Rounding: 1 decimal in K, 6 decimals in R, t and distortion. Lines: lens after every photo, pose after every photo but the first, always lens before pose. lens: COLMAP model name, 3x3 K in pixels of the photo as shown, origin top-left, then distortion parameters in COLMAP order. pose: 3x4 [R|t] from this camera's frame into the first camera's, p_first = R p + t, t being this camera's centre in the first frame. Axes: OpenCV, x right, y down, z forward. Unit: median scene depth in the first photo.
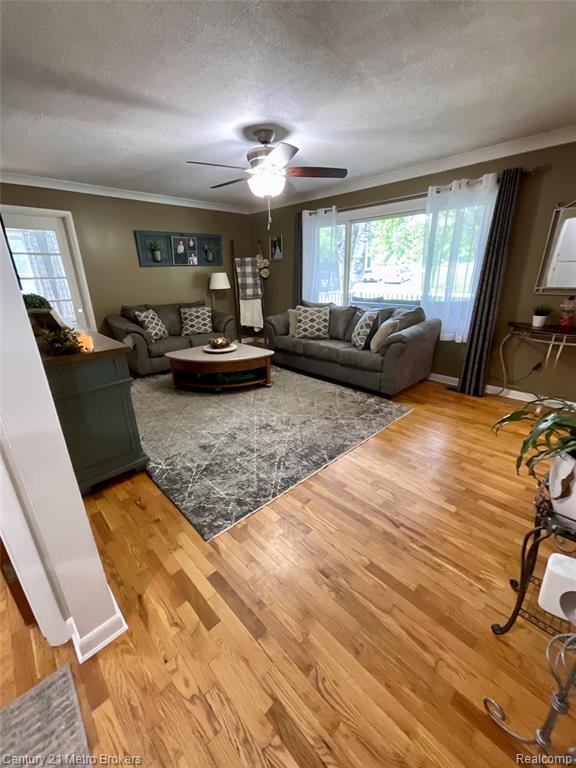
lens RADIAL K [[307.5, 0, 281.4], [0, 307.5, 380.2], [0, 0, 1]] dist [-0.006303, 0.000847]
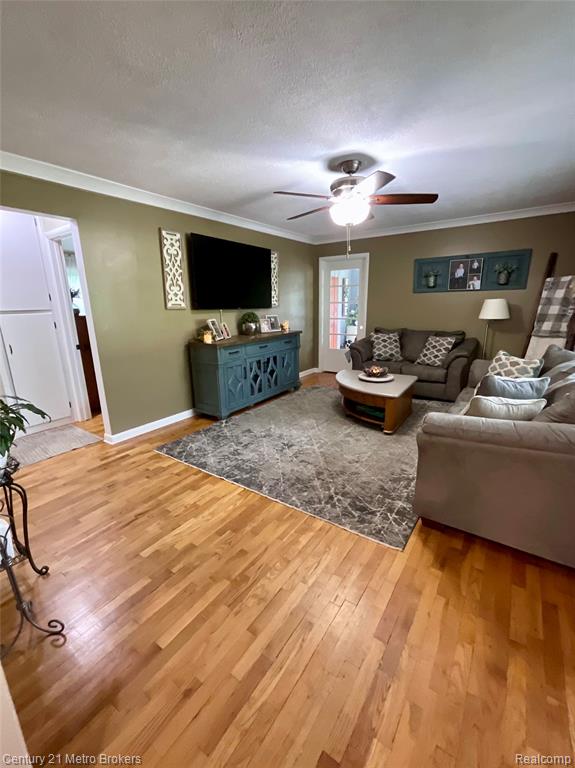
lens RADIAL K [[307.5, 0, 280.9], [0, 307.5, 380.2], [0, 0, 1]] dist [-0.006303, 0.000847]
pose [[0.231155, 0.254480, -0.939046, 0.827667], [-0.309305, 0.934333, 0.177064, -0.224928], [0.922441, 0.249523, 0.294688, 0.569978]]
